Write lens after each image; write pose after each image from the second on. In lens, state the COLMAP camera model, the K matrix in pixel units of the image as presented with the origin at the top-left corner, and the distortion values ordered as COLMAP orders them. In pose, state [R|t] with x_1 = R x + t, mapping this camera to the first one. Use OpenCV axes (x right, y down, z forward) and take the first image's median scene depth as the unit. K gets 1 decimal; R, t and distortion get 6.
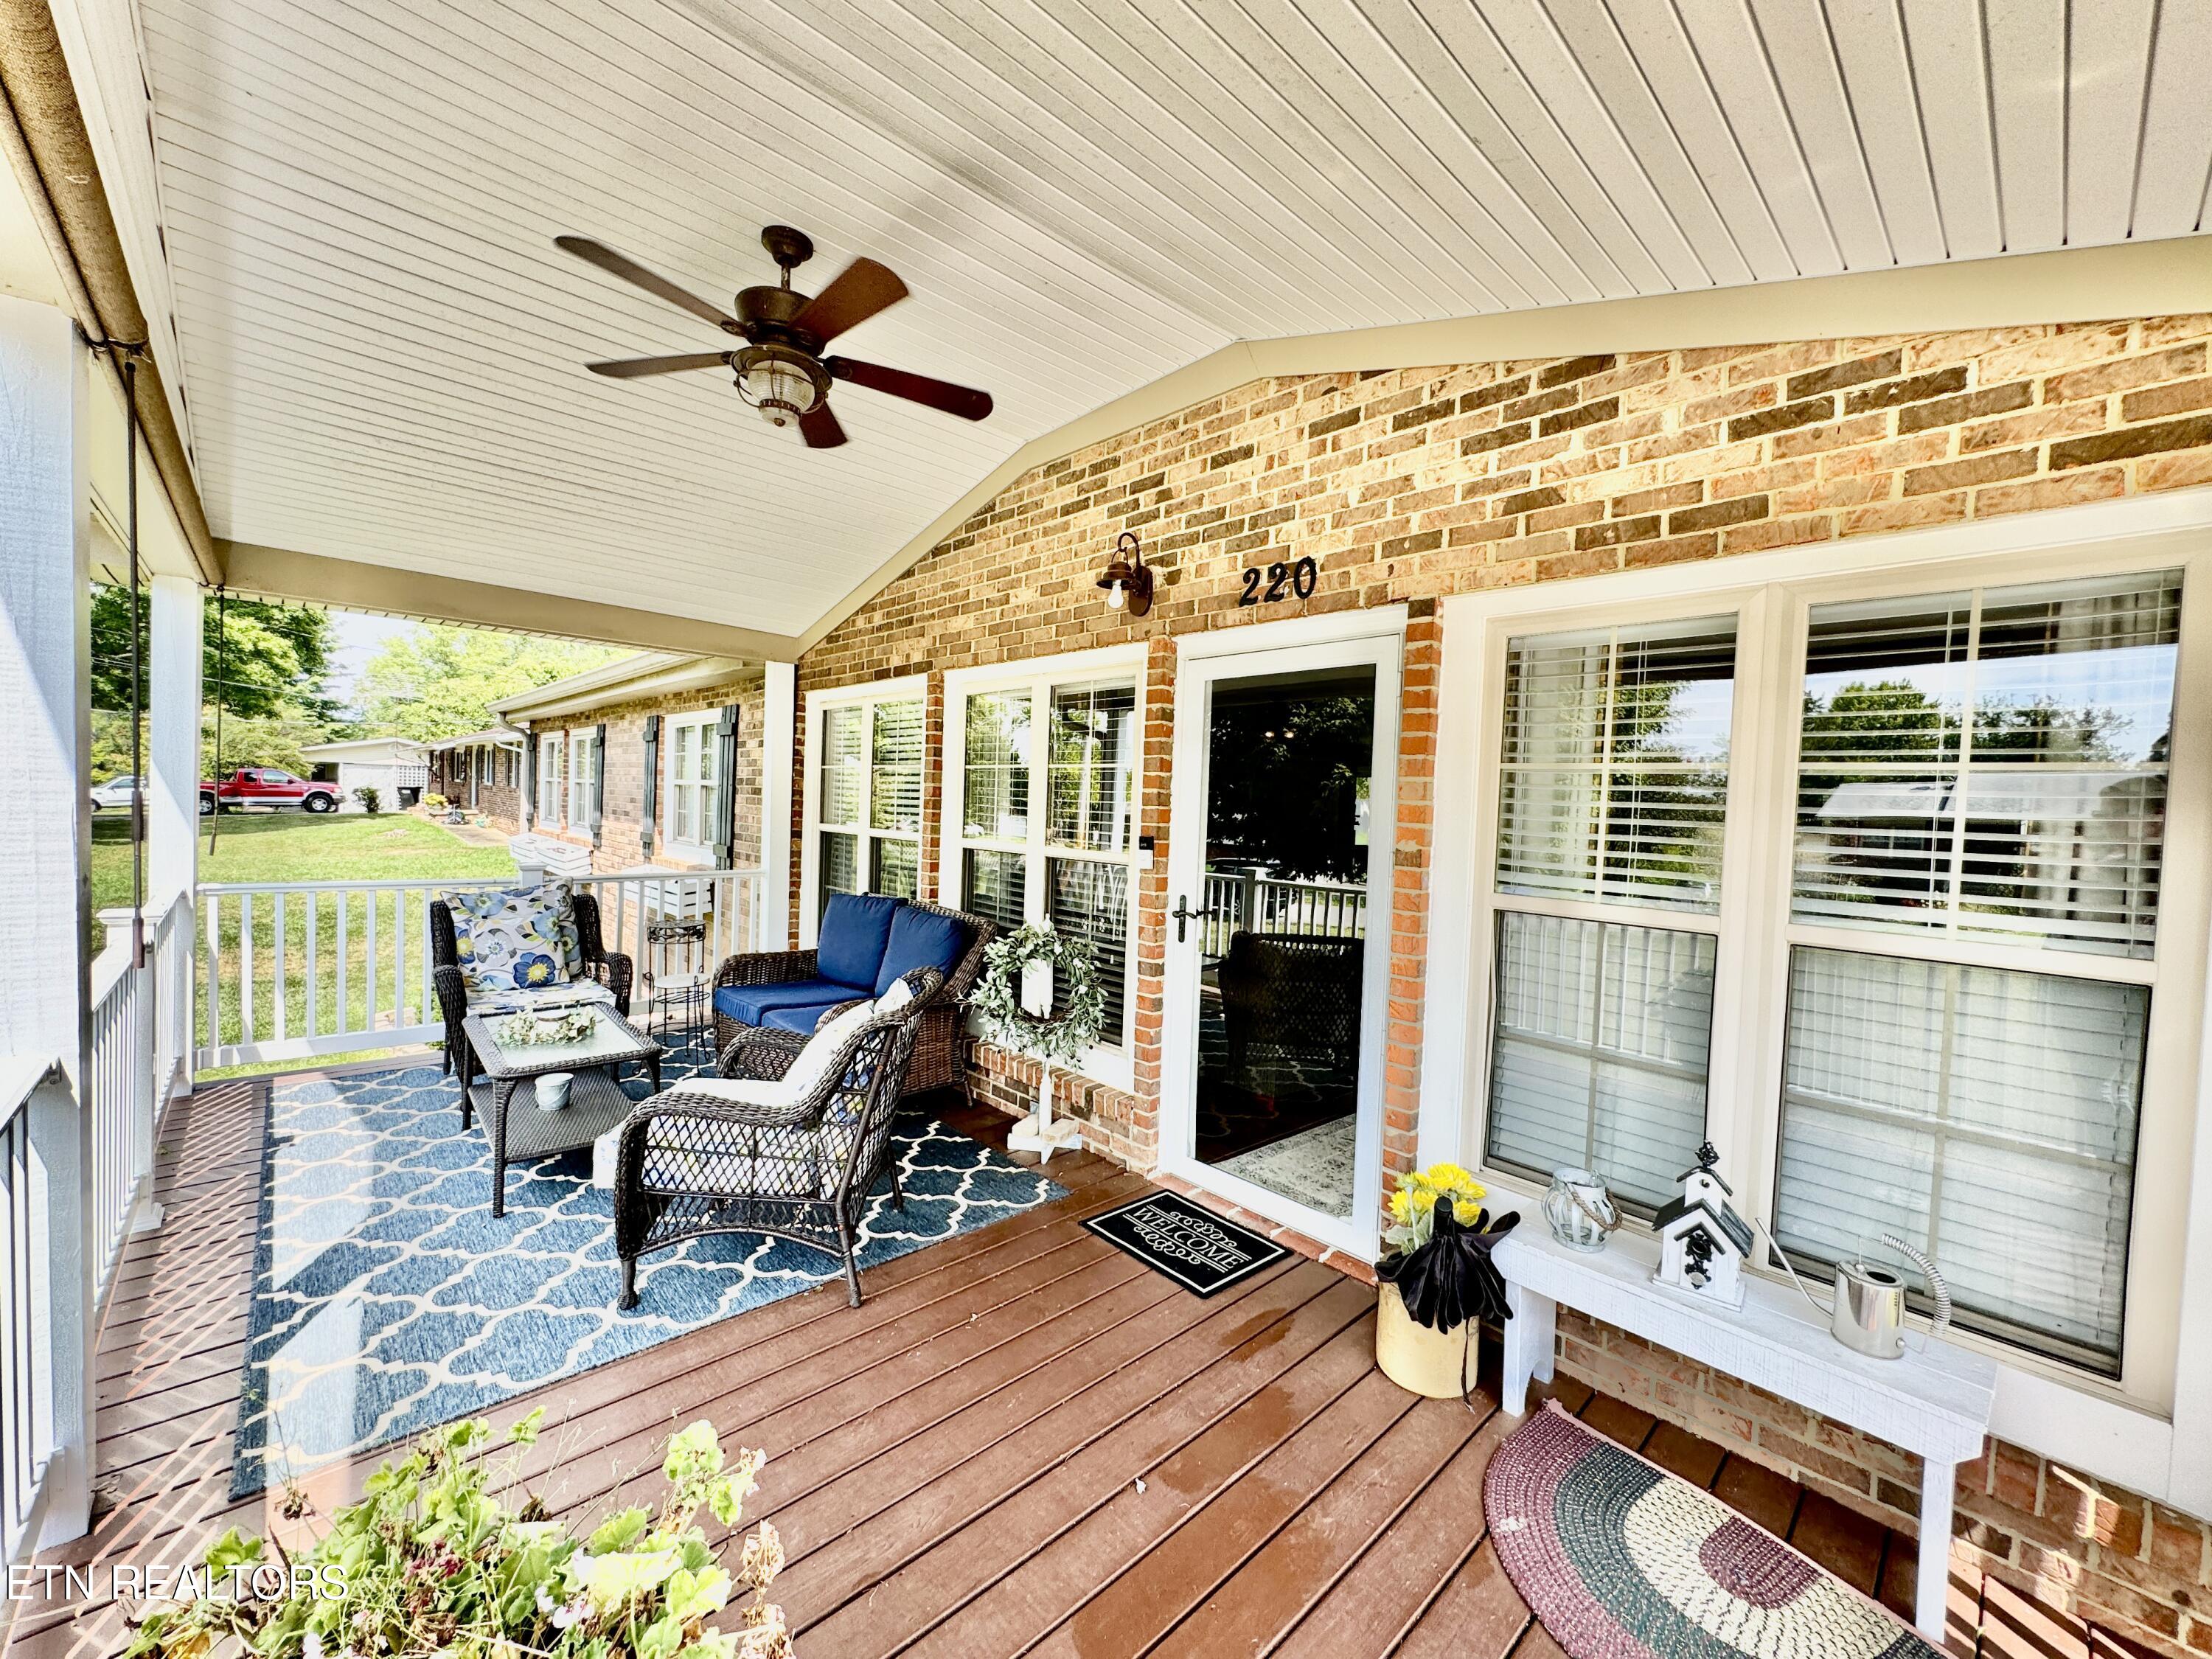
lens RADIAL K [[880.8, 0, 1106.7], [0, 880.8, 824.9], [0, 0, 1]] dist [-0.001110, -0.000449]
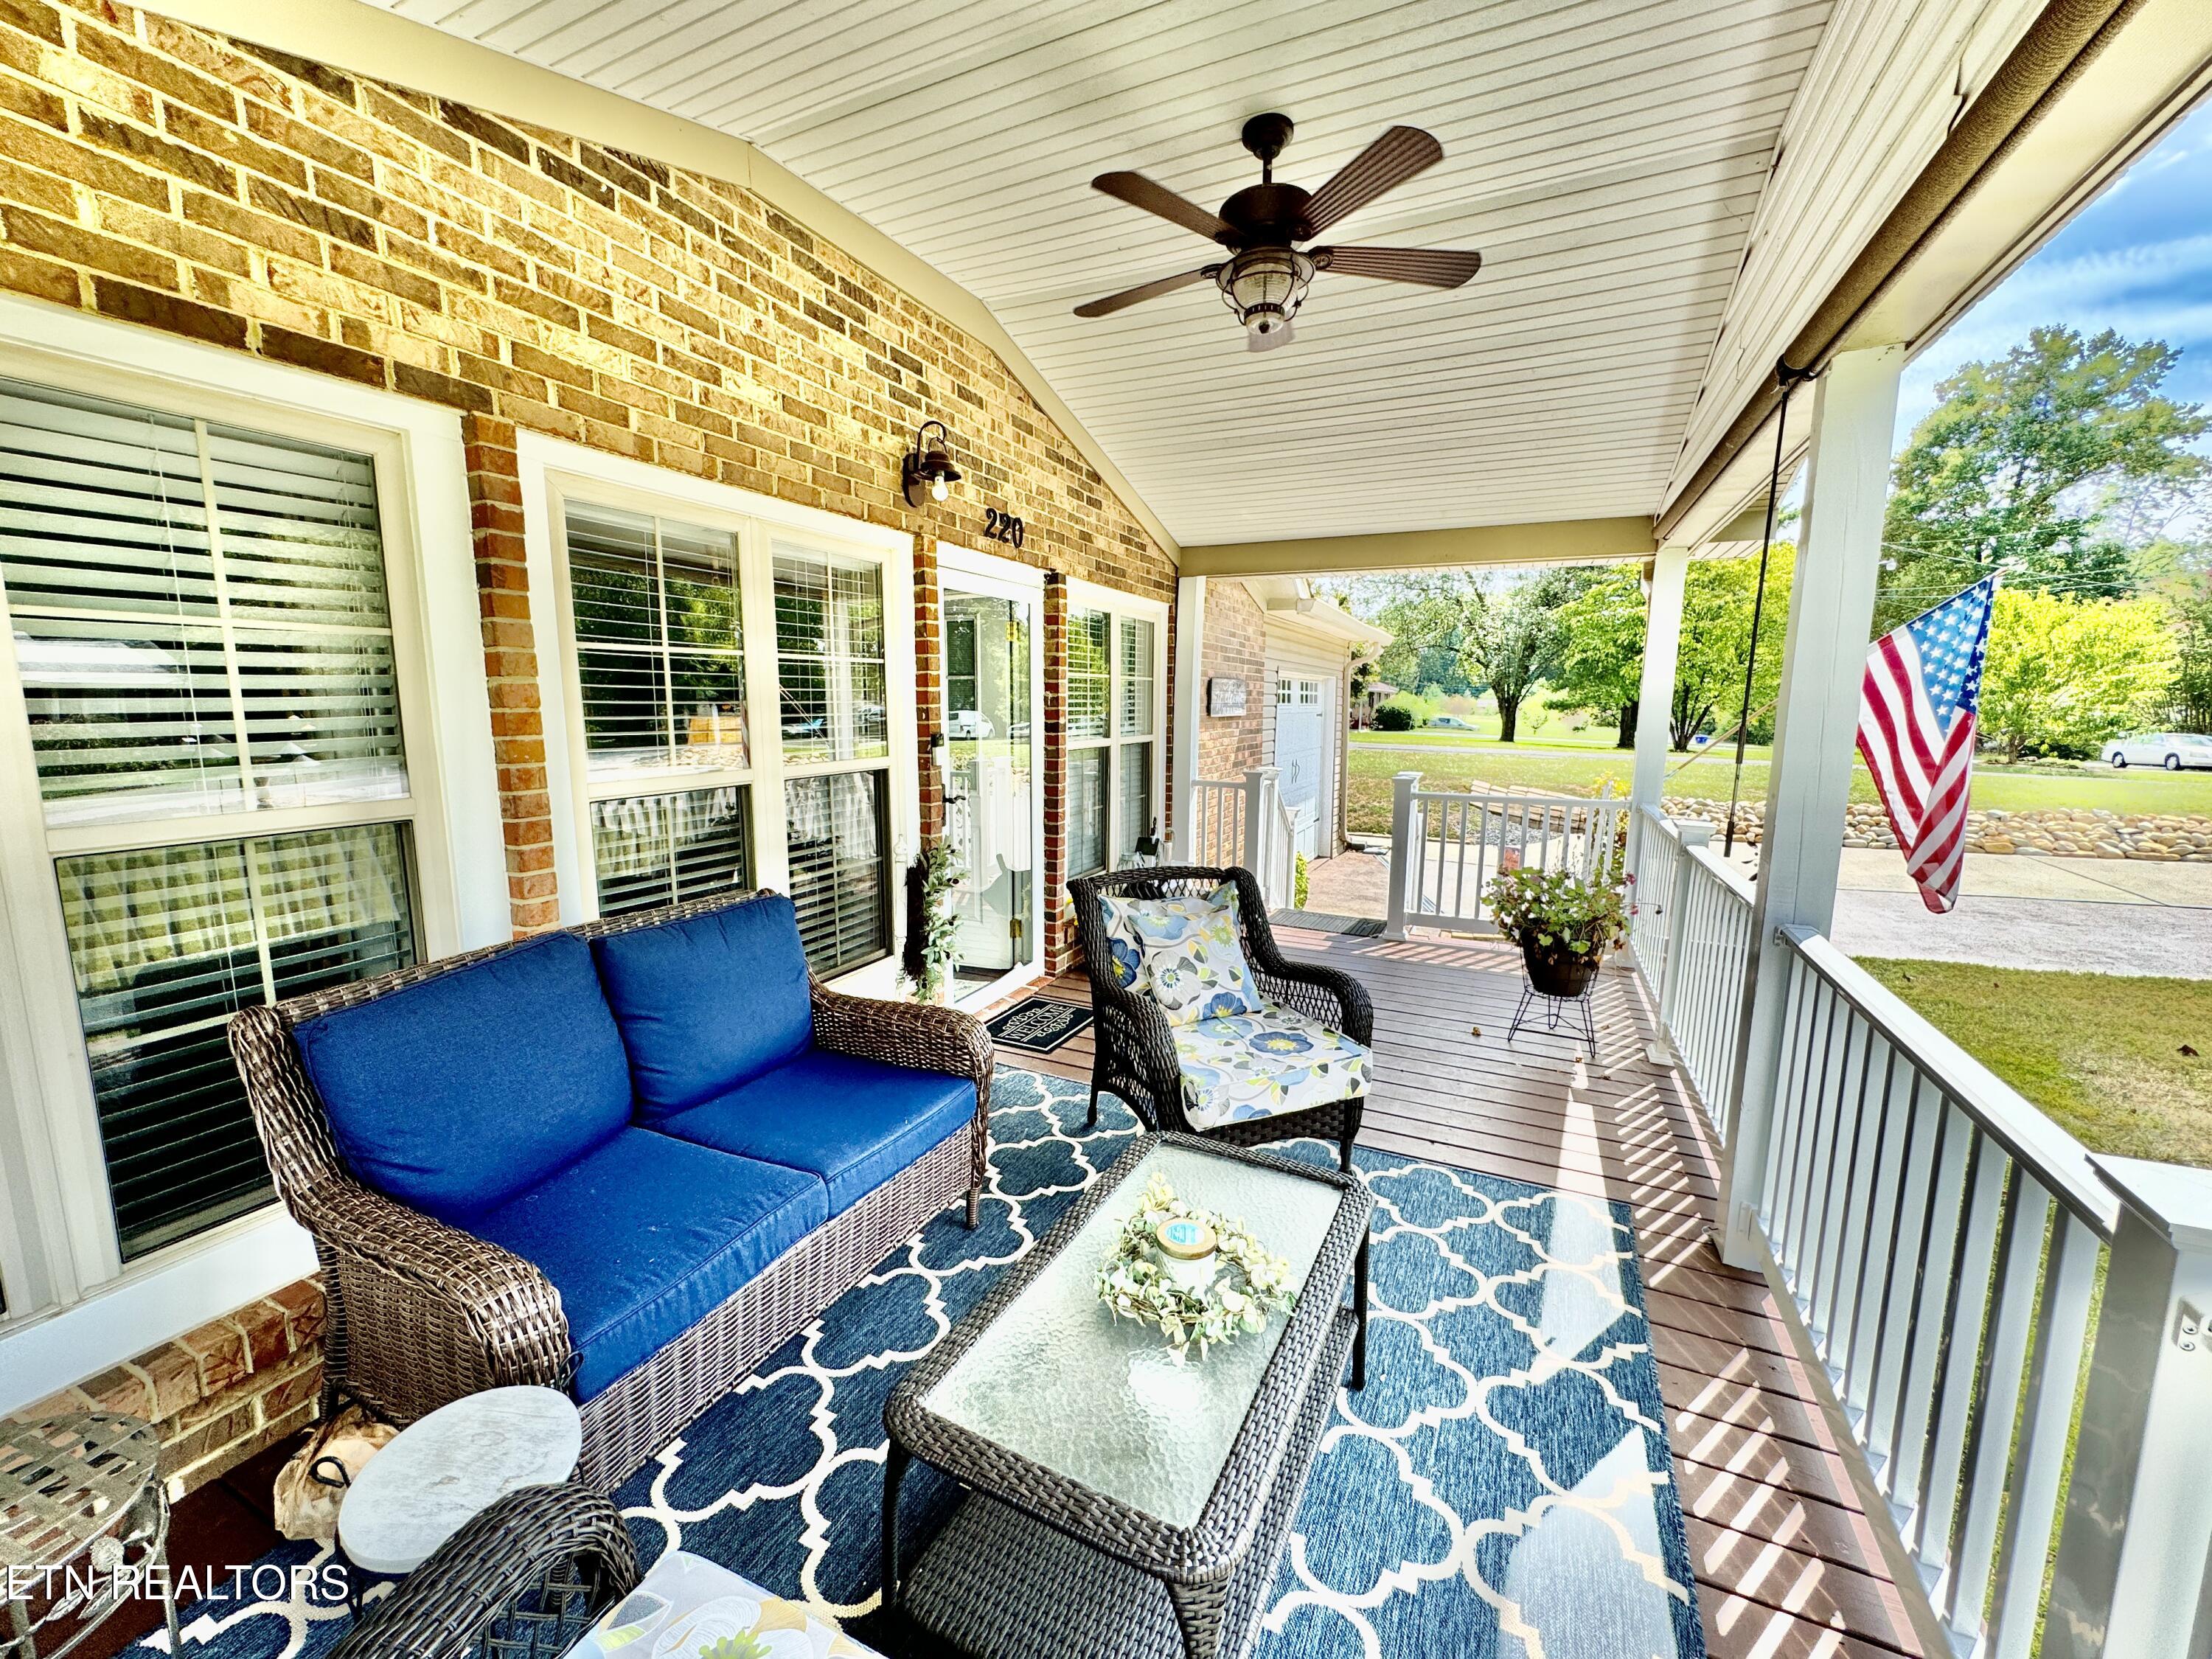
lens RADIAL K [[880.8, 0, 1106.7], [0, 880.8, 824.9], [0, 0, 1]] dist [-0.001110, -0.000449]
pose [[-0.365732, -0.169202, 0.915211, -1.116430], [0.010423, 0.982530, 0.185813, -0.080575], [-0.930662, 0.077497, -0.357579, 1.334050]]
